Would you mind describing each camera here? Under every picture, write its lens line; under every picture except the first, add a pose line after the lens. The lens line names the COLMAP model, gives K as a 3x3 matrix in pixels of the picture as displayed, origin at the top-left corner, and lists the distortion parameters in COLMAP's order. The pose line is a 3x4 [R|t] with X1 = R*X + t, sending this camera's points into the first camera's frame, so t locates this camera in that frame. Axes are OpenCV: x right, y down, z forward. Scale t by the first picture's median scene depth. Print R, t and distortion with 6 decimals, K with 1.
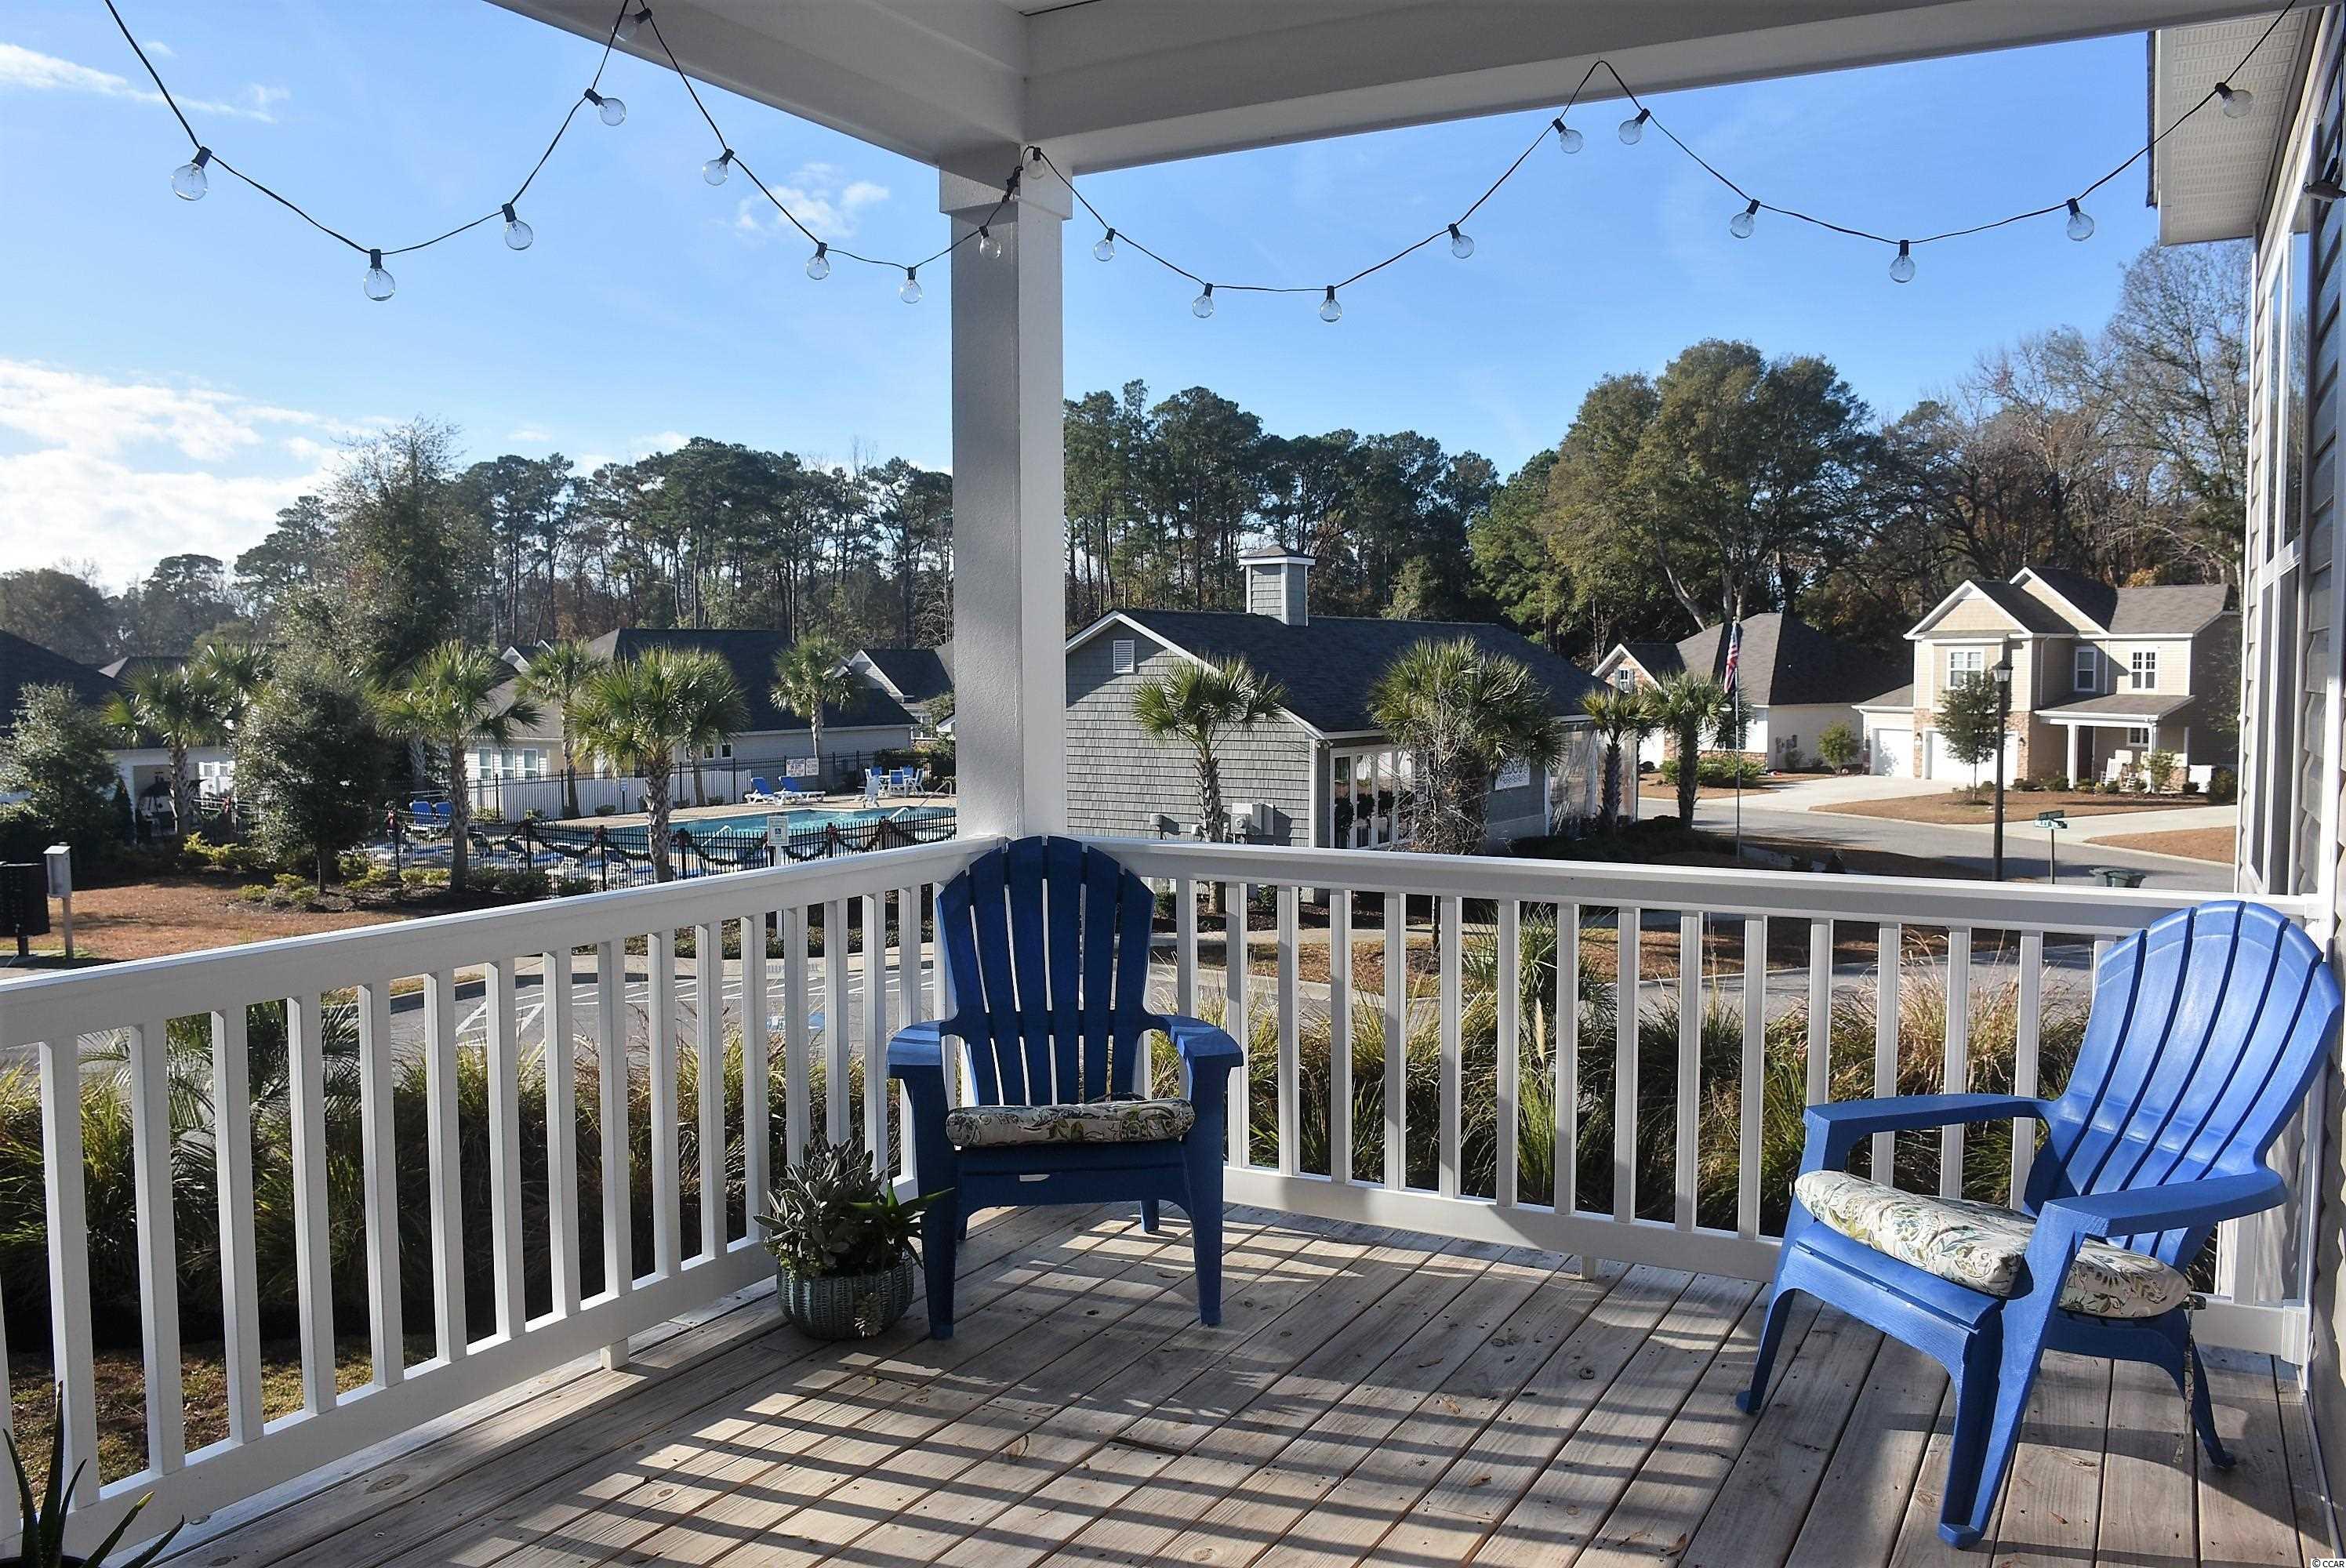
lens RADIAL K [[1835.9, 0, 1171.0], [0, 1835.9, 792.8], [0, 0, 1]] dist [-0.154129, 0.108140]
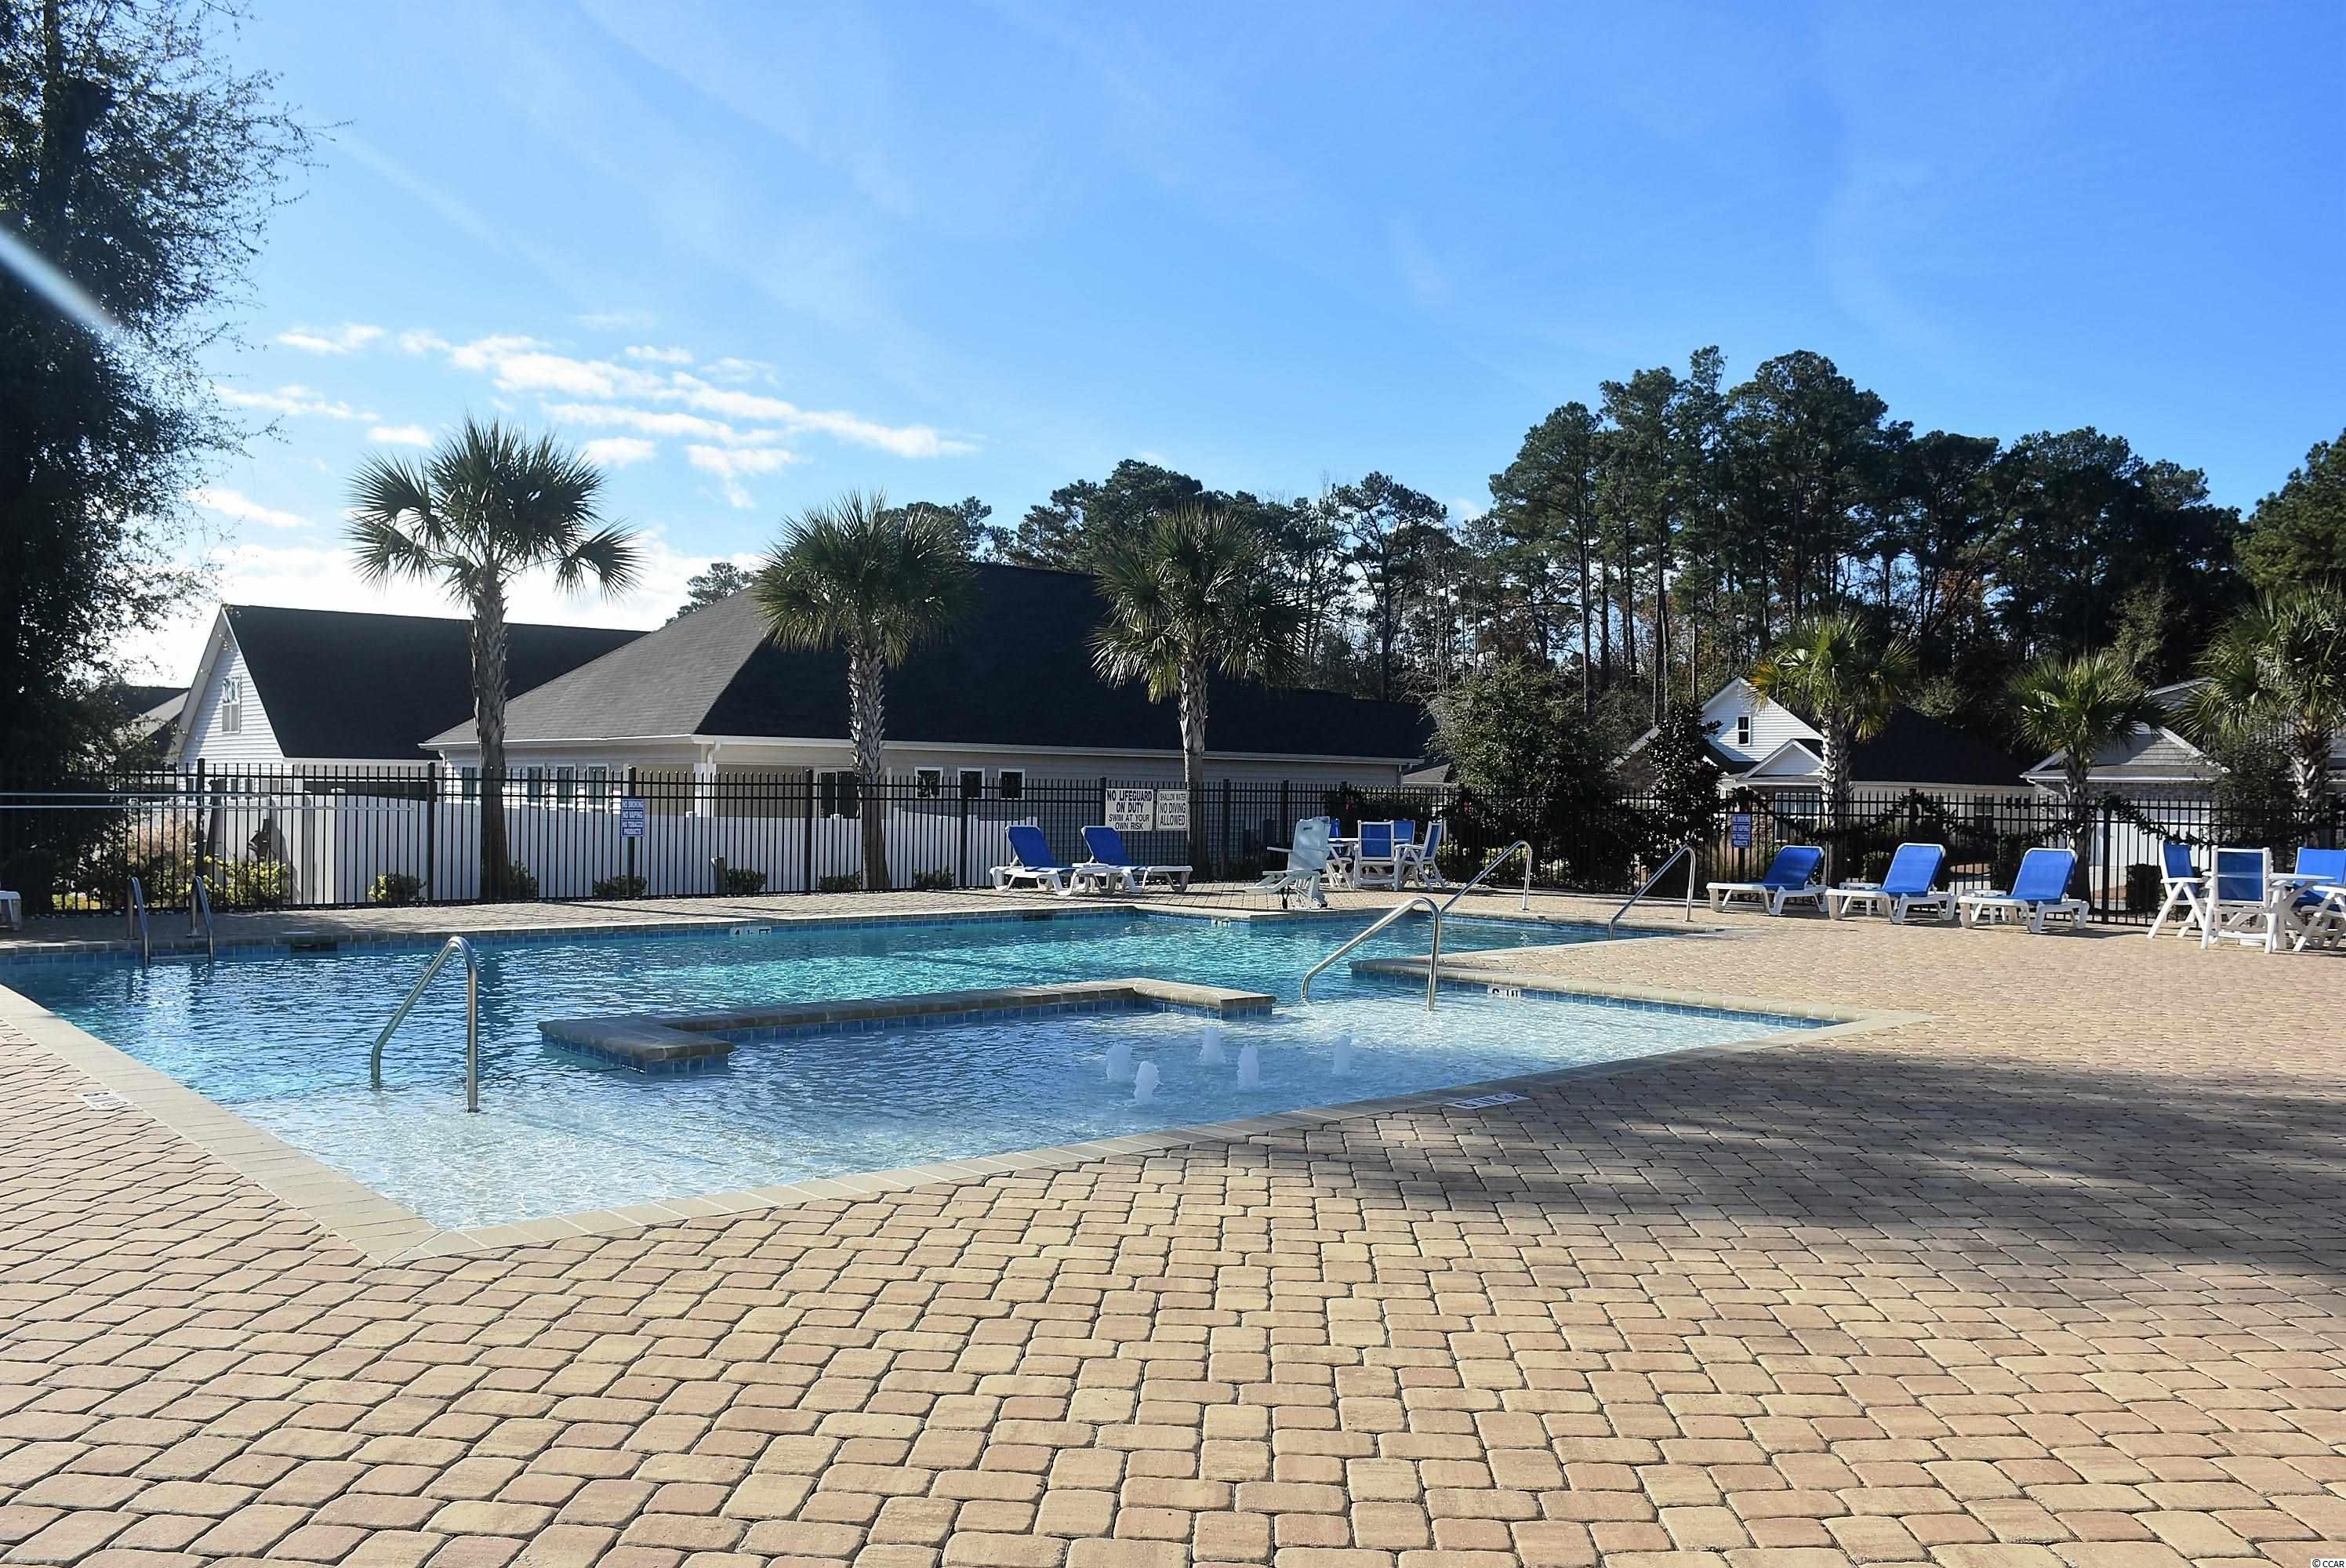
lens RADIAL K [[1835.9, 0, 1171.0], [0, 1835.9, 792.8], [0, 0, 1]] dist [-0.154129, 0.108140]
pose [[0.967517, 0.021261, -0.251911, -0.038312], [-0.039063, 0.997063, -0.065879, 0.003868], [0.249770, 0.073580, 0.965505, 0.248667]]
